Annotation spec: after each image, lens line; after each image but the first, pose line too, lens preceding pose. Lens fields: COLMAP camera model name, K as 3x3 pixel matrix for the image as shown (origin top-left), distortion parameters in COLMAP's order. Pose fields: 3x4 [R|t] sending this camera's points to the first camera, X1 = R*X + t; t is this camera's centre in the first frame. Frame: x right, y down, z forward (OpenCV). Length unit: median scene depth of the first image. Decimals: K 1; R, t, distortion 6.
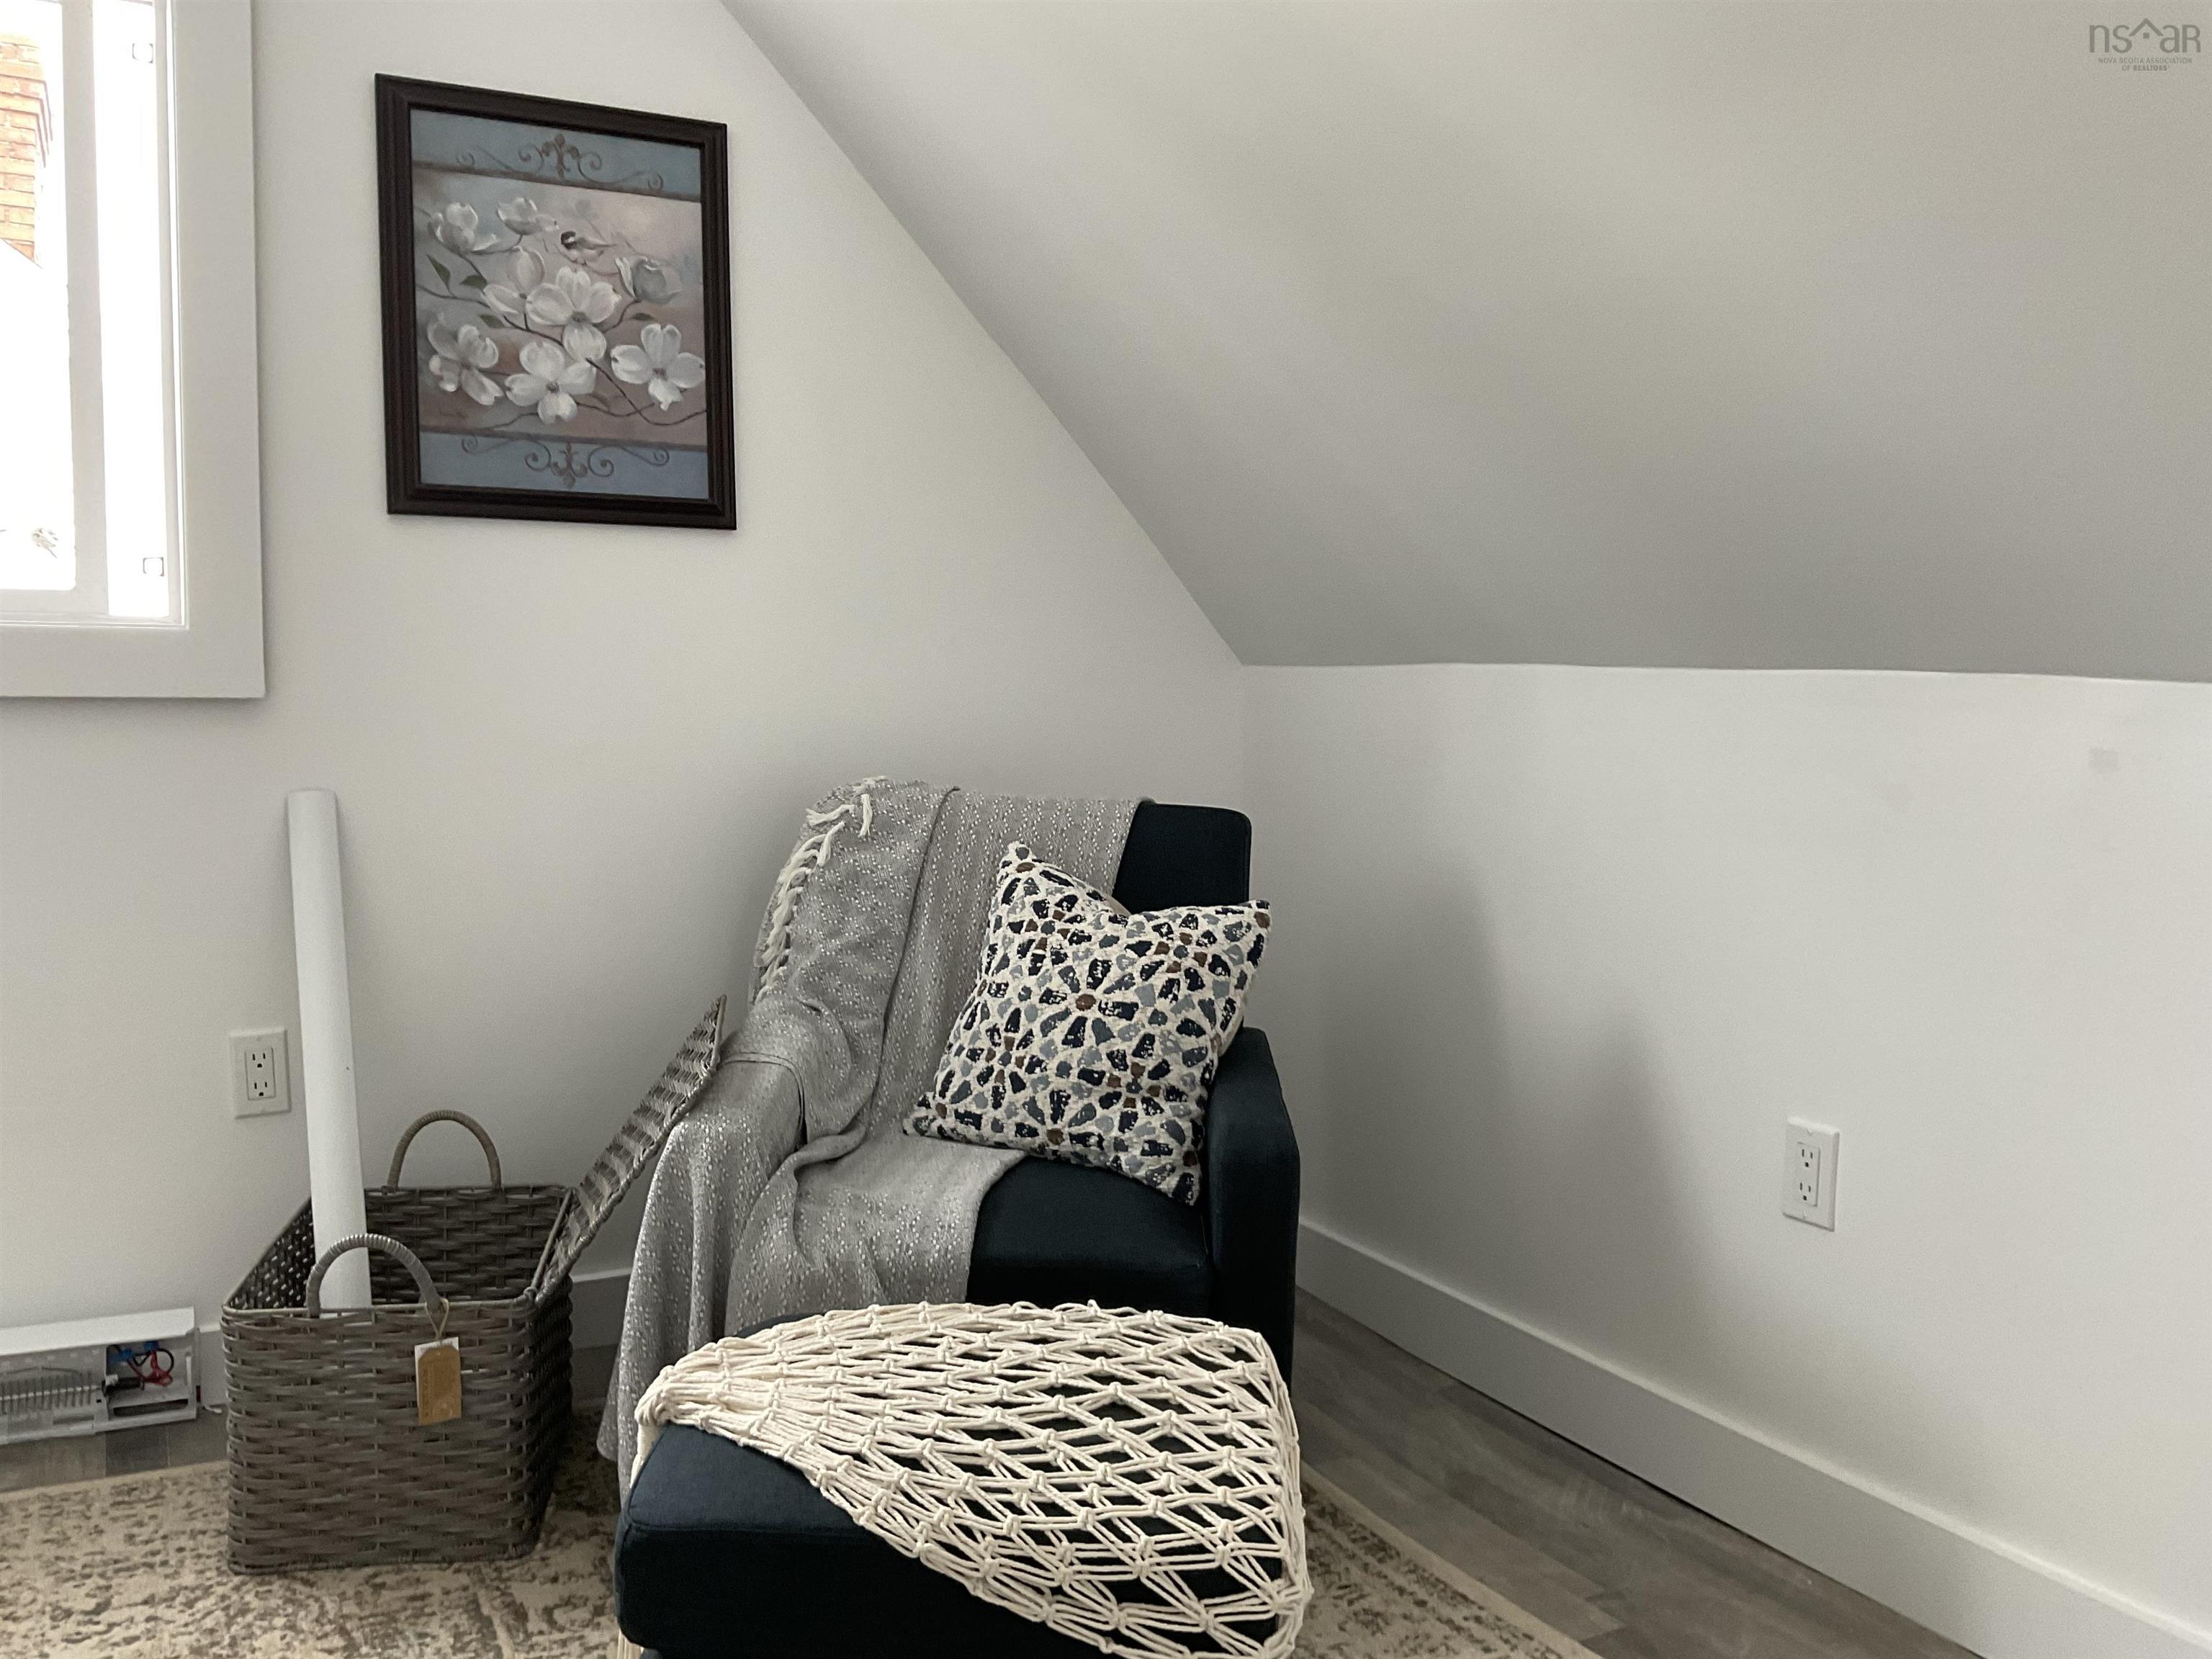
lens RADIAL K [[1824.8, 0, 1099.9], [0, 1824.8, 832.5], [0, 0, 1]] dist [0.083194, -0.165632]
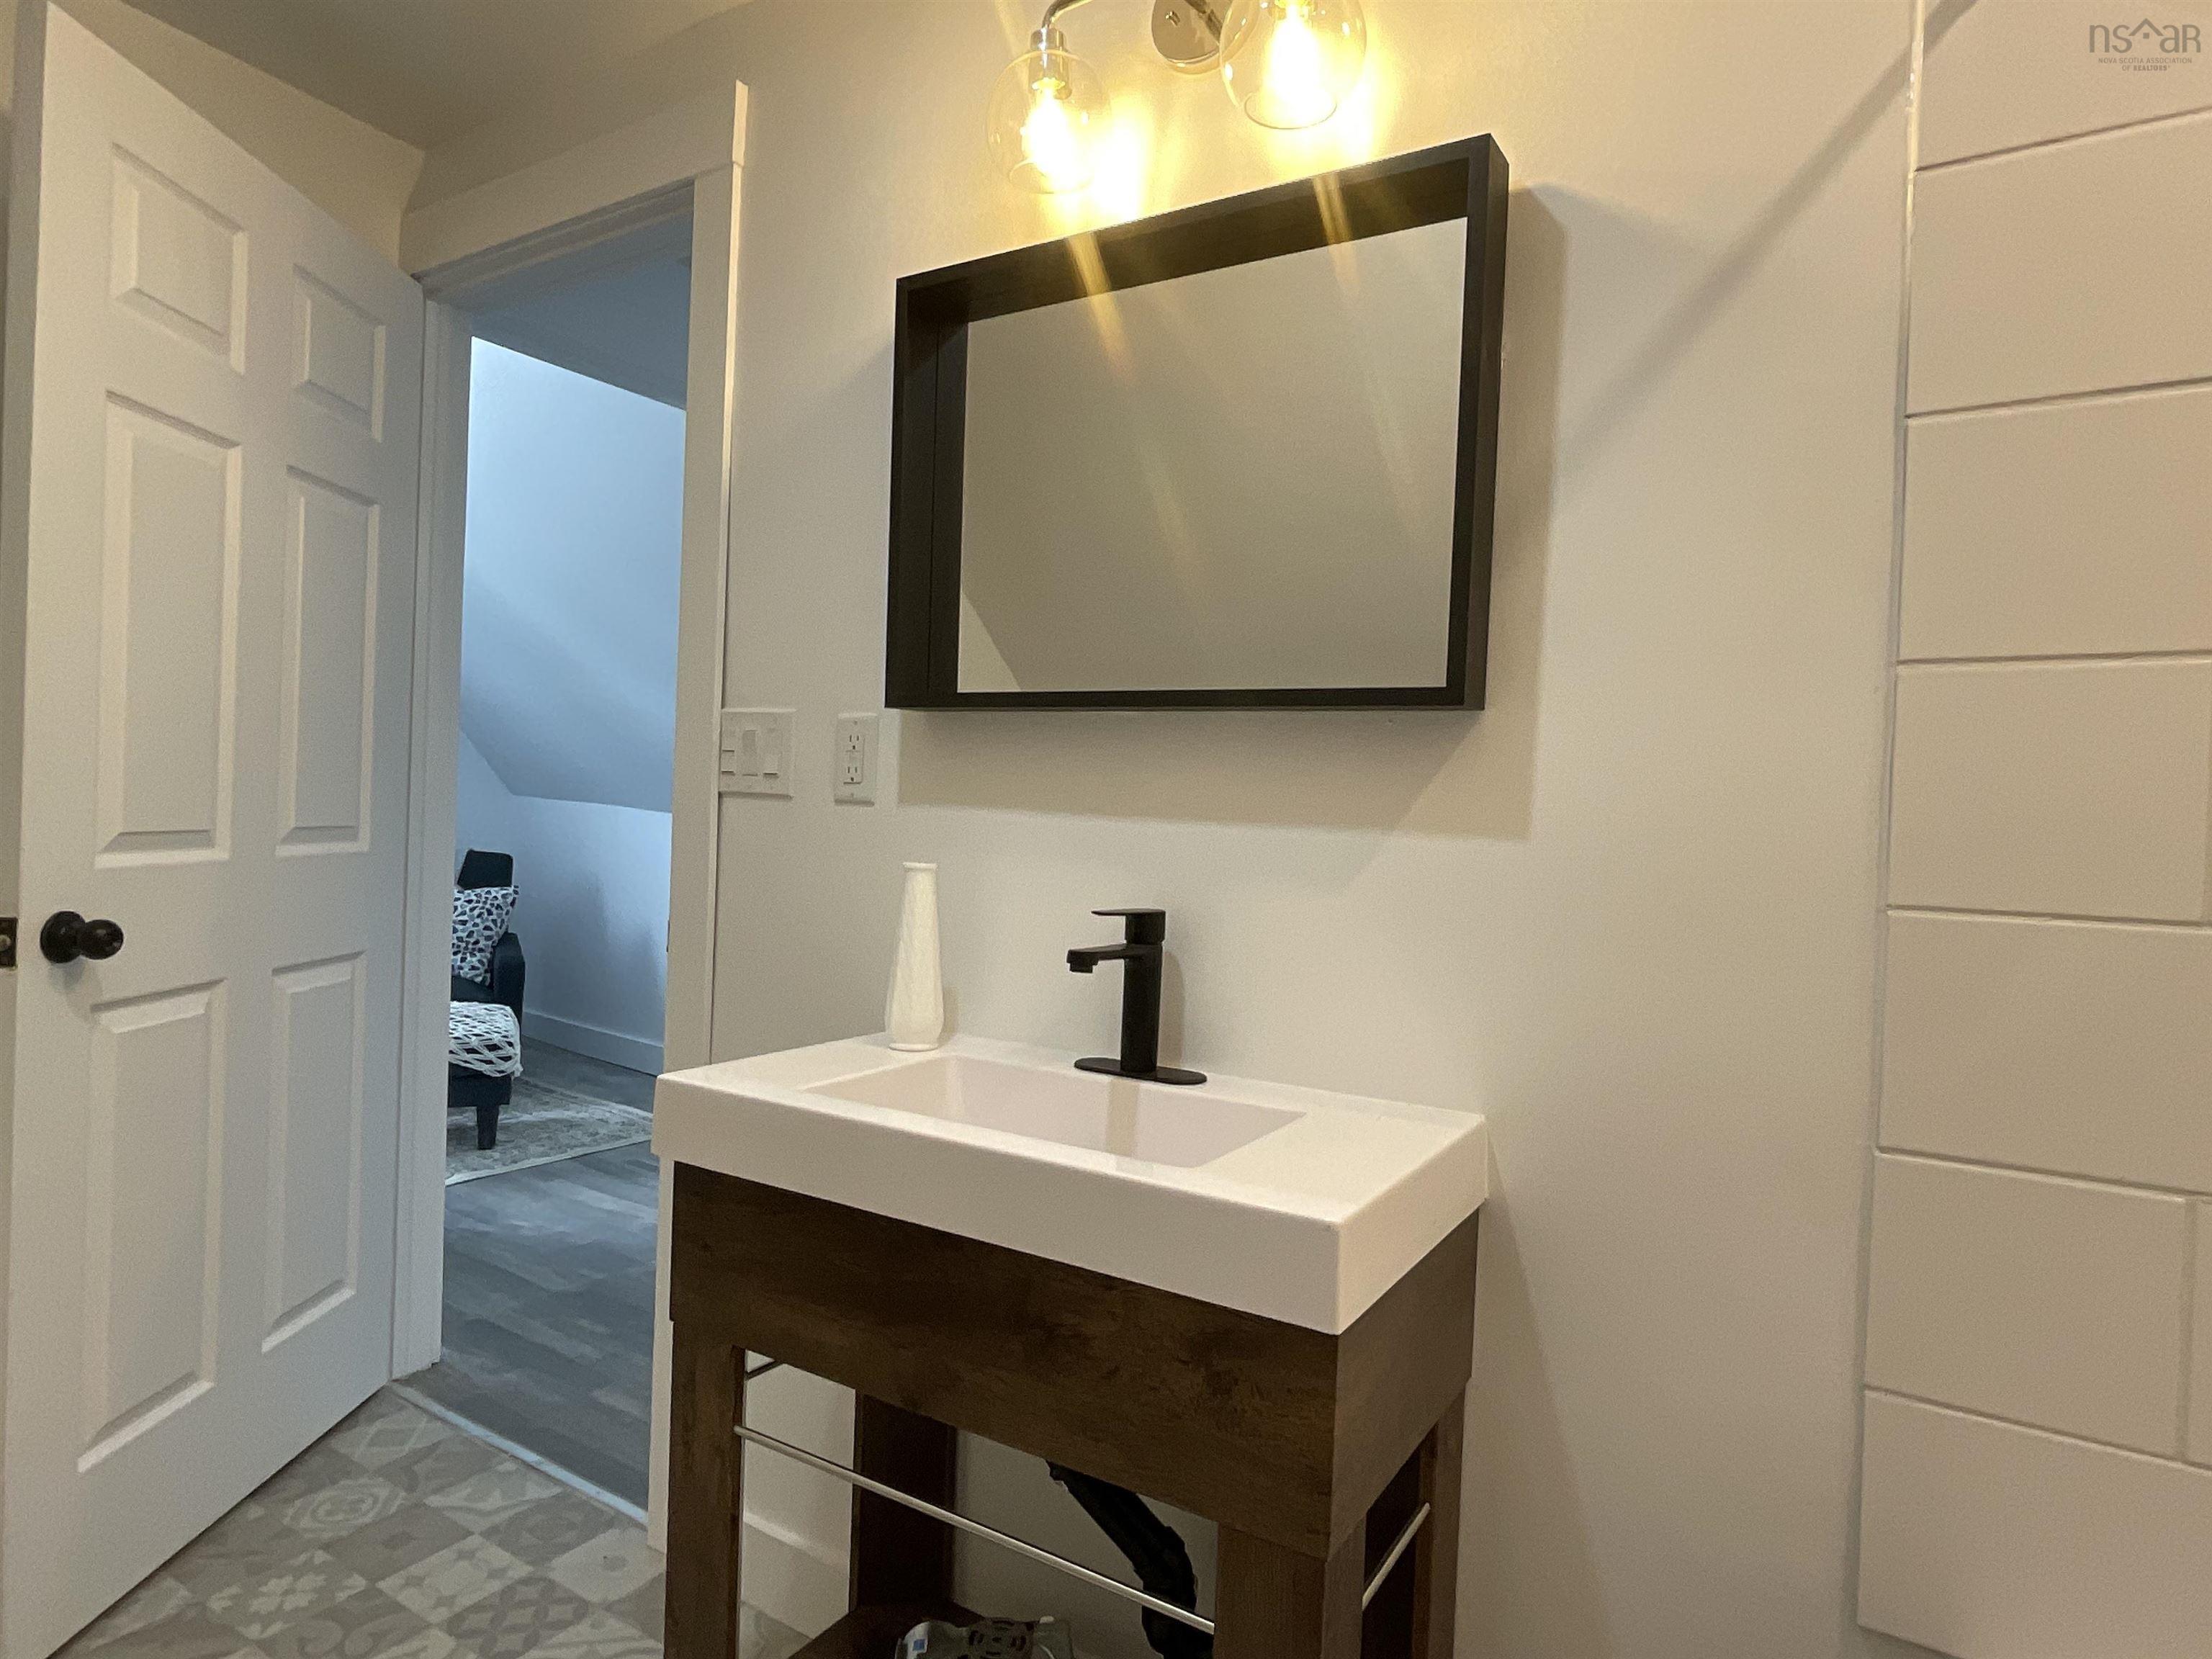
lens RADIAL K [[1257.1, 0, 1102.5], [0, 1257.1, 818.5], [0, 0, 1]] dist [0.000376, 0.002191]
pose [[0.872028, 0.023790, 0.488878, -0.081519], [-0.009698, 0.999462, -0.031337, -0.016111], [-0.489360, 0.022585, 0.871789, -1.258140]]
